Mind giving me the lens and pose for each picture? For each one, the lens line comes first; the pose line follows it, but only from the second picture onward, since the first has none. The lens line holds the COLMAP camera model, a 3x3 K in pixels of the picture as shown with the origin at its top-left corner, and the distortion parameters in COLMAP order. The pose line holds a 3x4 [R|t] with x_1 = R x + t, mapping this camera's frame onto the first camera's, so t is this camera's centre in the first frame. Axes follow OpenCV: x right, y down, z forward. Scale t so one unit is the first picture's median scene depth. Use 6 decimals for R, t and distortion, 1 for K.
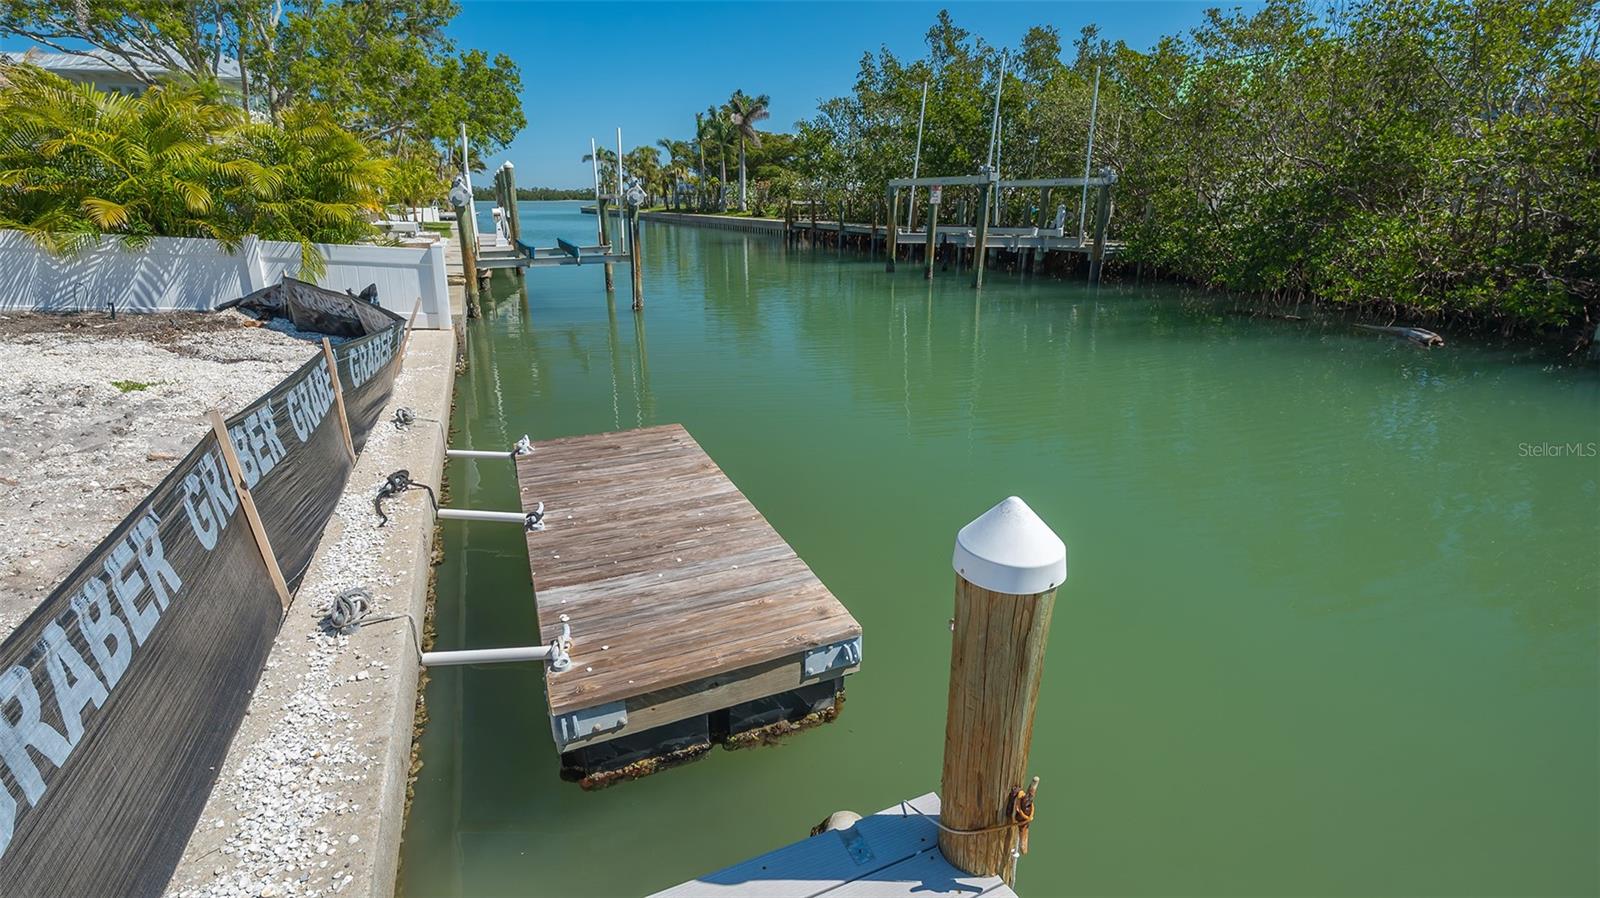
lens RADIAL K [[714.0, 0, 795.3], [0, 714.0, 444.5], [0, 0, 1]] dist [-0.002776, -0.000043]
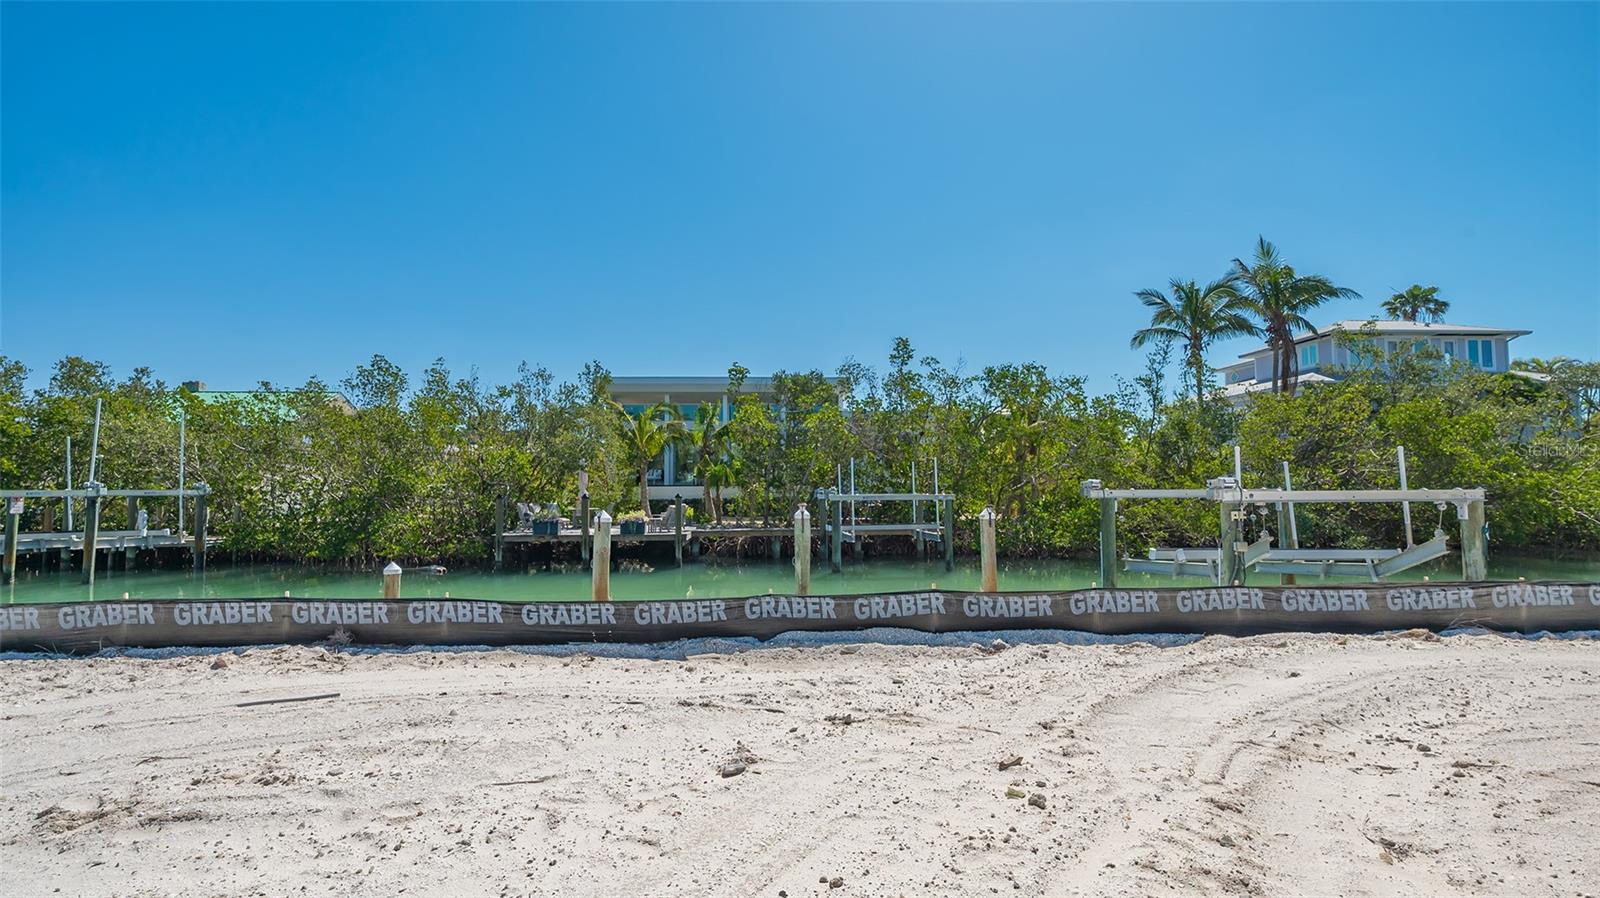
lens RADIAL K [[714.0, 0, 795.3], [0, 714.0, 444.5], [0, 0, 1]] dist [-0.002776, -0.000043]
pose [[0.366578, 0.053641, 0.928840, -0.330888], [0.310193, 0.934170, -0.176371, 0.099712], [-0.877155, 0.352773, 0.325808, -0.352810]]
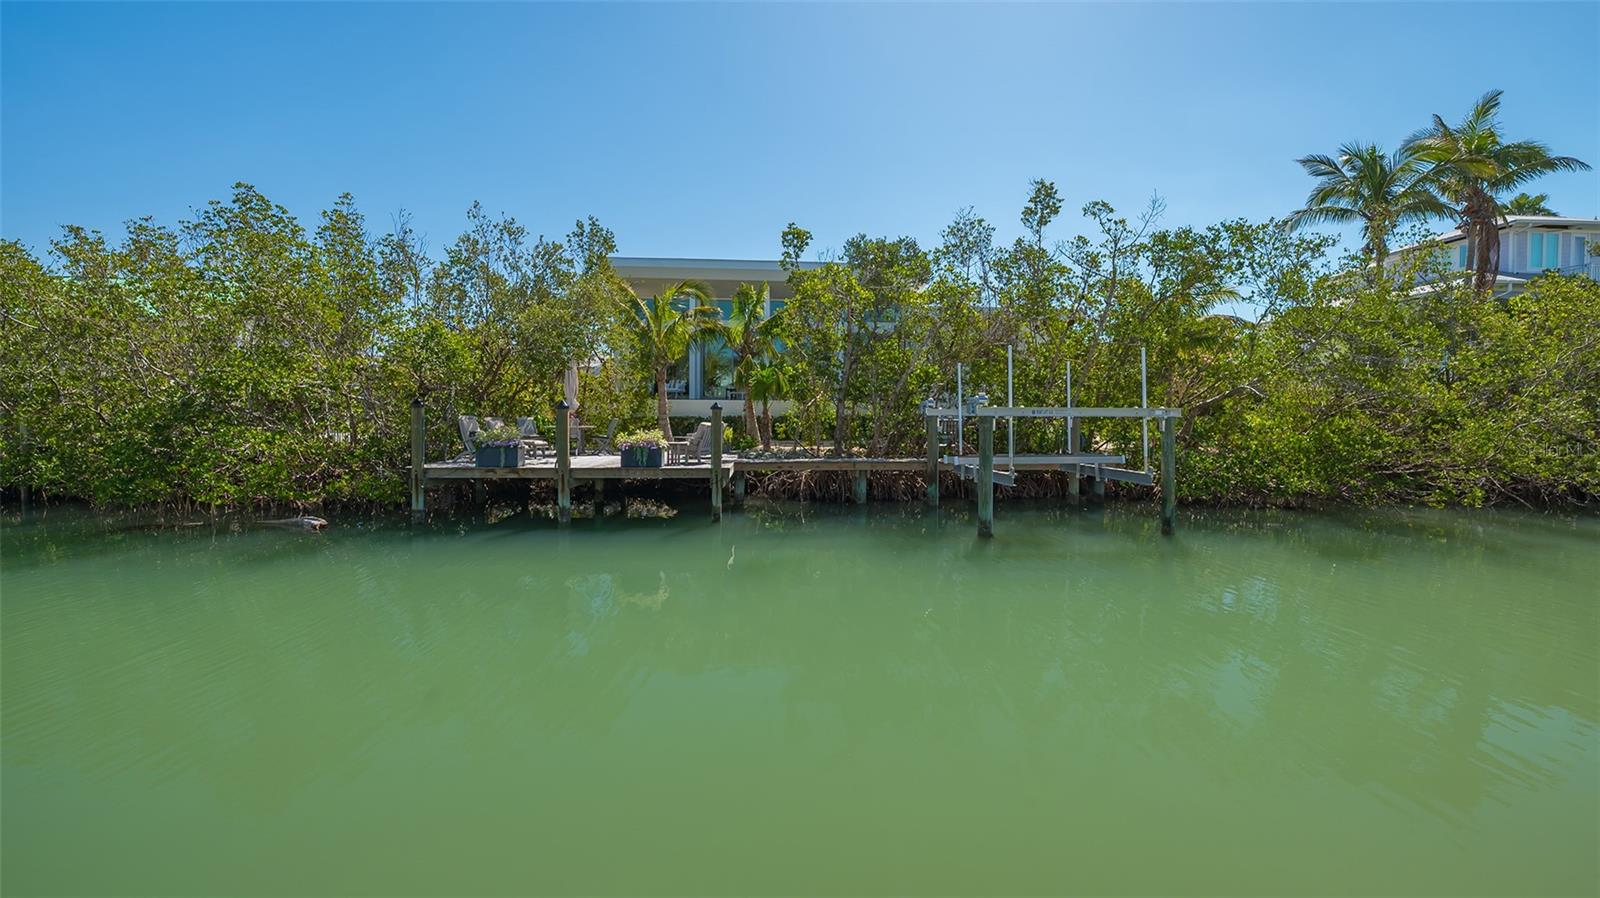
lens RADIAL K [[666.1, 0, 831.5], [0, 666.1, 430.0], [0, 0, 1]] dist [-0.007643, -0.000244]
pose [[0.334415, -0.020606, 0.942201, 0.073489], [0.302643, 0.949156, -0.086659, 0.032520], [-0.892510, 0.314130, 0.323649, -0.101231]]
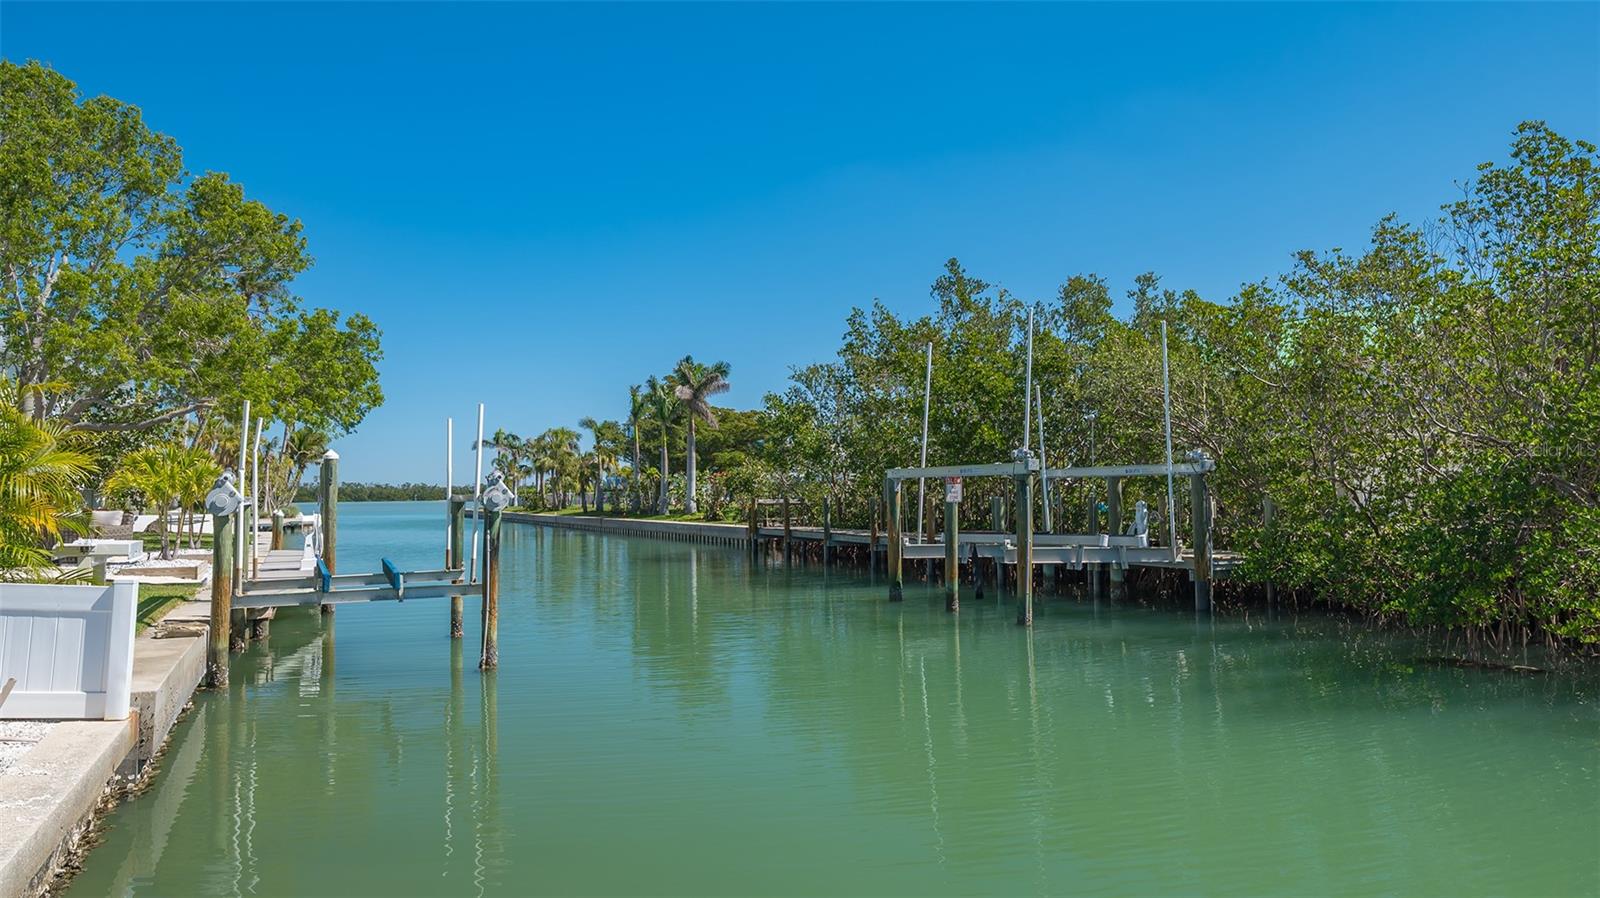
lens RADIAL K [[1060.1, 0, 796.2], [0, 1060.1, 443.4], [0, 0, 1]] dist [0.005185, 0.000675]
pose [[0.999736, -0.010007, 0.020687, 0.022711], [0.016960, 0.928722, -0.370388, -0.016026], [-0.015506, 0.370641, 0.928647, 0.039019]]
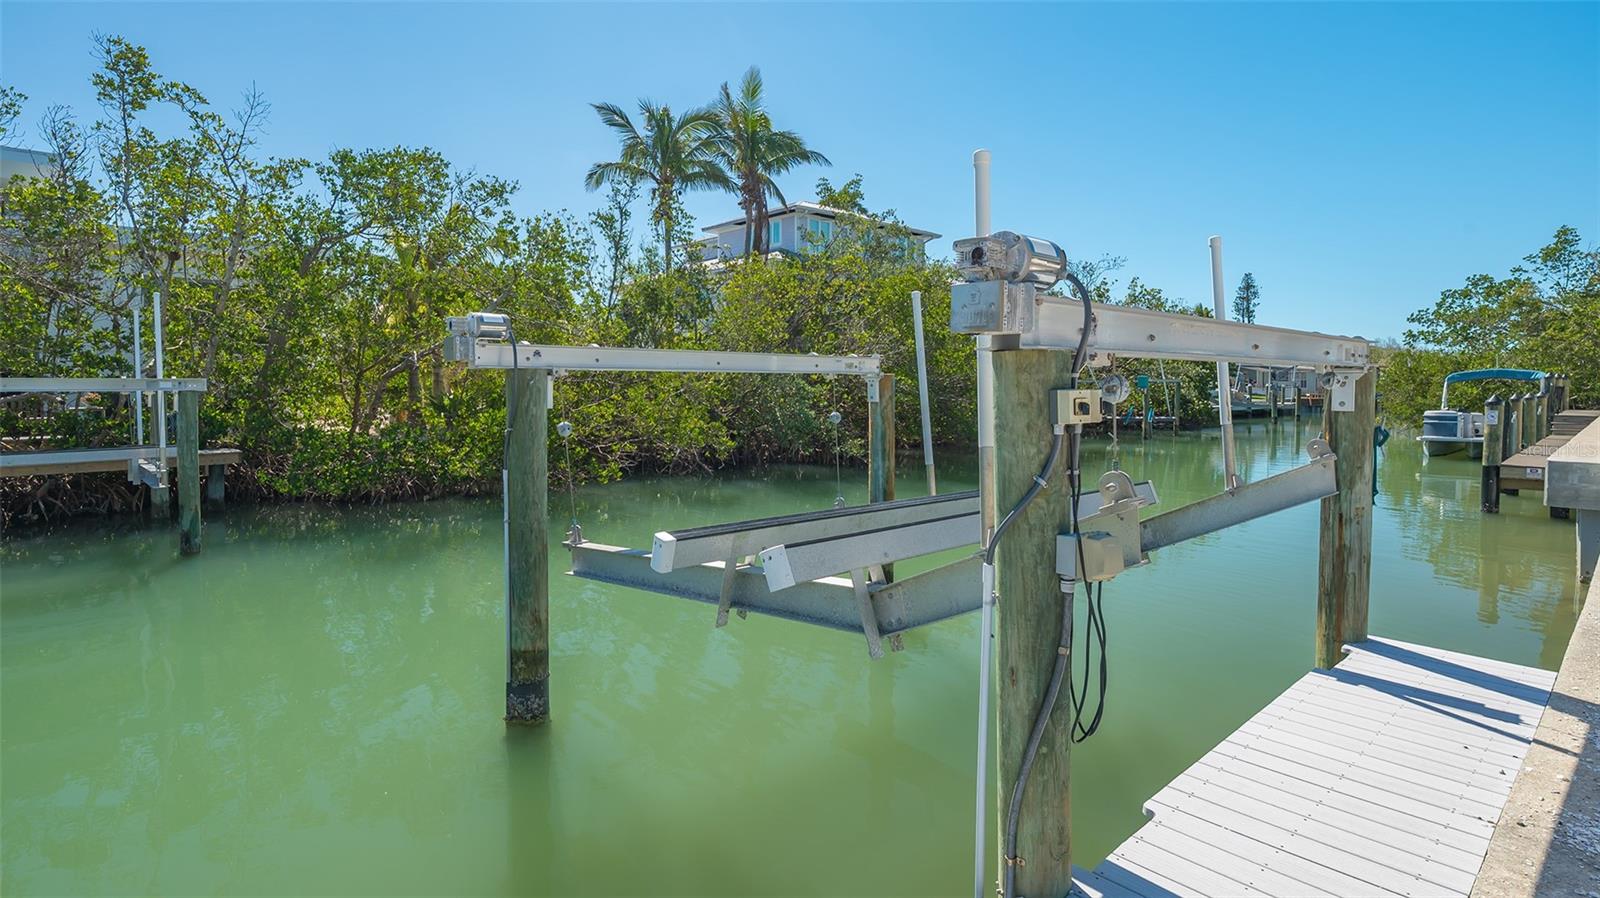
lens RADIAL K [[799.9, 0, 787.2], [0, 799.9, 412.8], [0, 0, 1]] dist [-0.000592, 0.000960]
pose [[-0.313847, -0.030738, 0.948976, 0.128345], [0.312069, 0.940608, 0.133675, 0.123860], [-0.896723, 0.338100, -0.285615, -0.370224]]
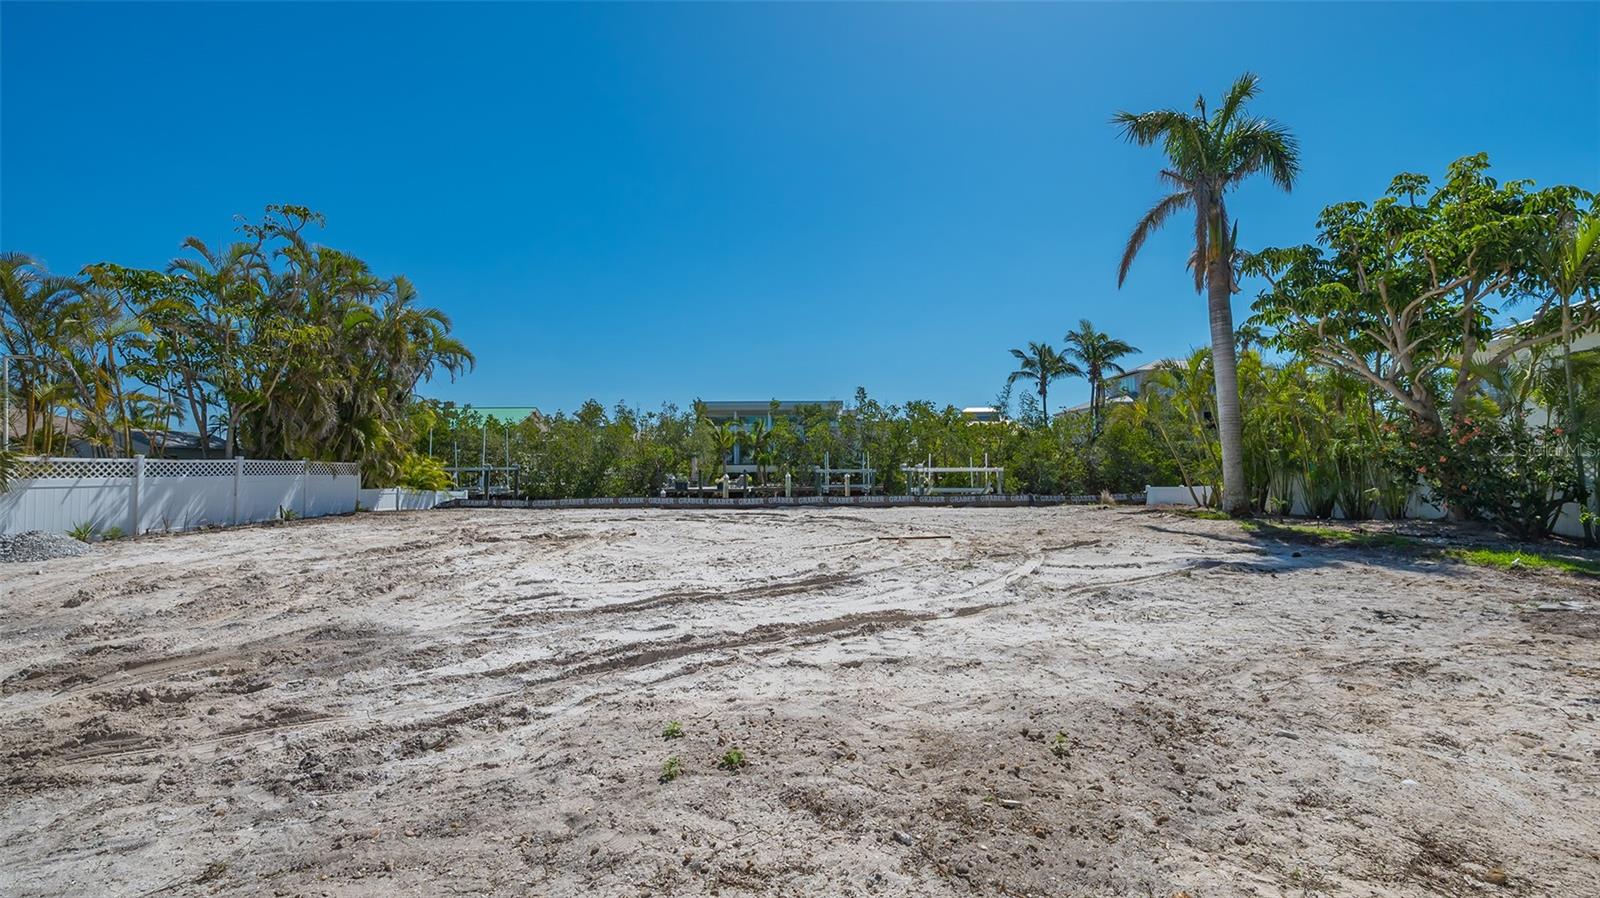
lens RADIAL K [[637.7, 0, 800.0], [0, 637.7, 449.0], [0, 0, 1]] dist [-0.007377, 0.000657]
pose [[0.416400, 0.019538, 0.908972, -1.161503], [0.303688, 0.939358, -0.159310, 0.239591], [-0.856963, 0.342380, 0.385215, -0.770244]]
